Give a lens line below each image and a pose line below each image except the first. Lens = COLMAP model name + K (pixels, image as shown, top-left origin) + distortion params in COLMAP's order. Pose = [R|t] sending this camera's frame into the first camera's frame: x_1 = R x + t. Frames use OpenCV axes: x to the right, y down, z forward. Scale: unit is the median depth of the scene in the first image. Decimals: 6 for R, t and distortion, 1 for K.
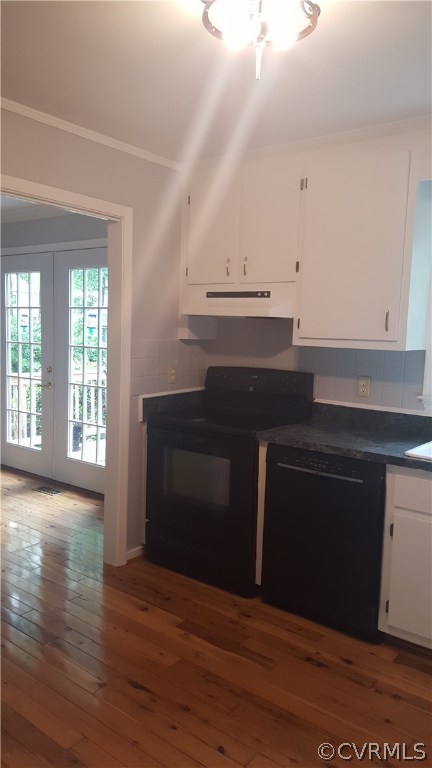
lens RADIAL K [[548.9, 0, 215.2], [0, 548.9, 383.4], [0, 0, 1]] dist [0.052560, 0.000004]
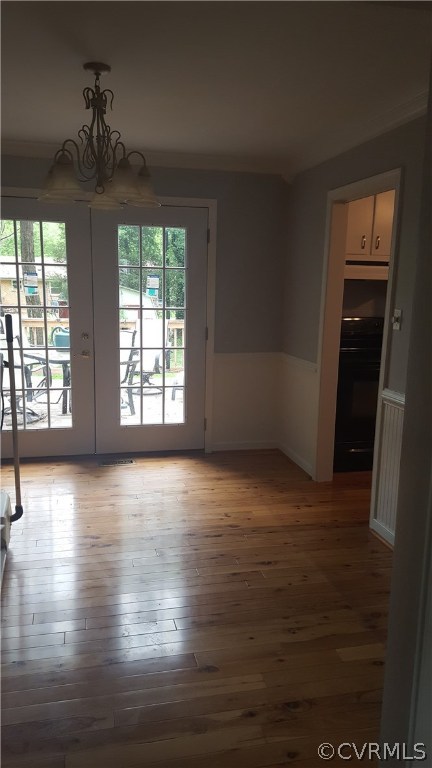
lens RADIAL K [[548.9, 0, 214.7], [0, 548.9, 384.3], [0, 0, 1]] dist [0.052560, 0.000004]
pose [[0.647470, -0.148400, 0.747503, -0.921273], [0.076007, 0.988541, 0.130418, -0.051855], [-0.758291, -0.027626, 0.651330, 0.277387]]
